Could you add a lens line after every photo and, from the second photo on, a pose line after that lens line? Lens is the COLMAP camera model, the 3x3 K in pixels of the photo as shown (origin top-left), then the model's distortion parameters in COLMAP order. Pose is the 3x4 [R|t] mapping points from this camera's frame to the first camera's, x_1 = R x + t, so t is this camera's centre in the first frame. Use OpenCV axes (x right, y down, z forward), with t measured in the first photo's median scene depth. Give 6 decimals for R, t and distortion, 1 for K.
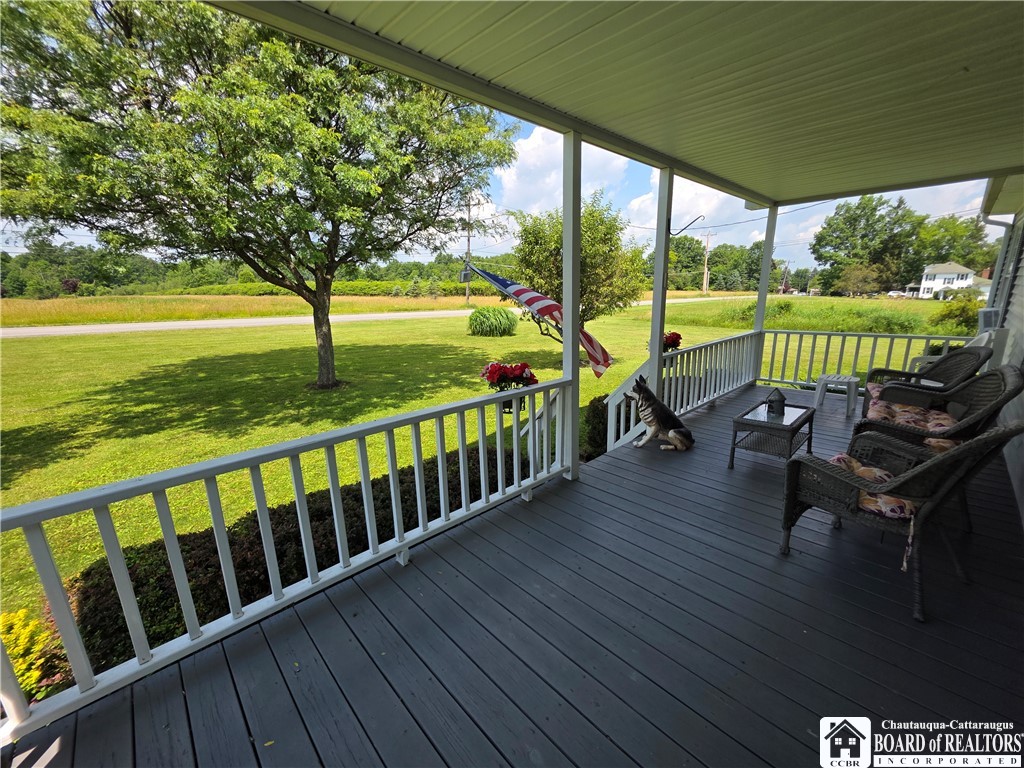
lens RADIAL K [[409.1, 0, 517.0], [0, 409.1, 383.6], [0, 0, 1]] dist [0.002210, -0.000757]
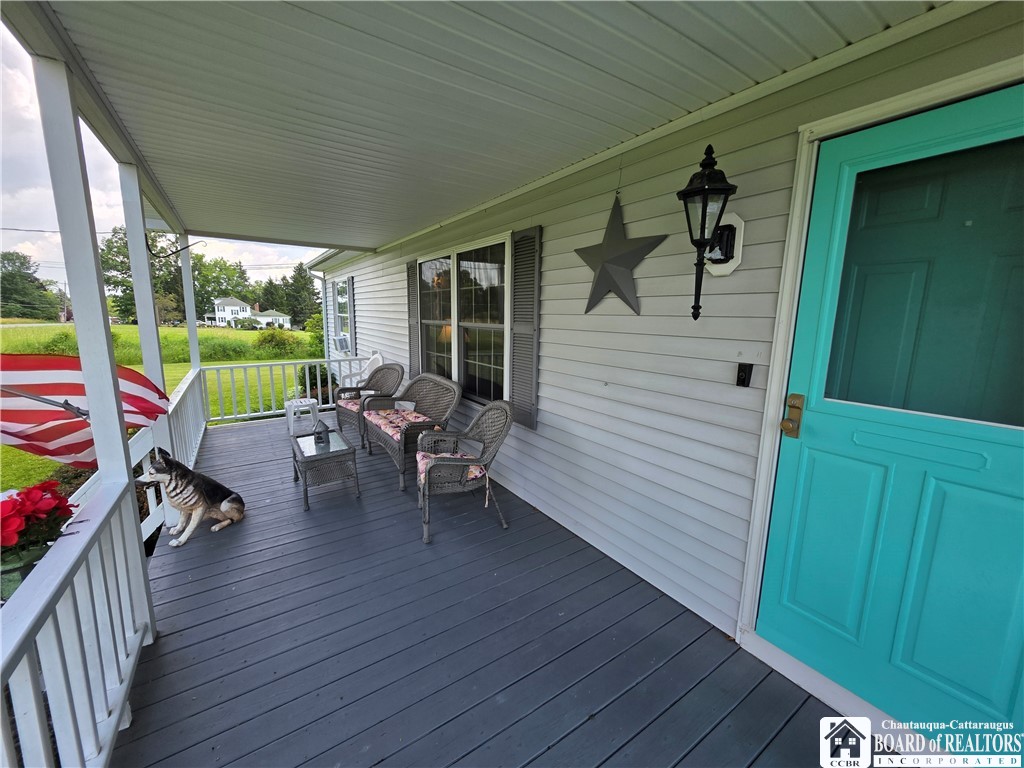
lens RADIAL K [[409.1, 0, 514.6], [0, 409.1, 377.7], [0, 0, 1]] dist [0.002210, -0.000757]
pose [[0.178221, -0.126454, 0.975831, -0.148188], [0.205110, 0.974698, 0.088847, -0.042262], [-0.962376, 0.184319, 0.199649, 0.140567]]
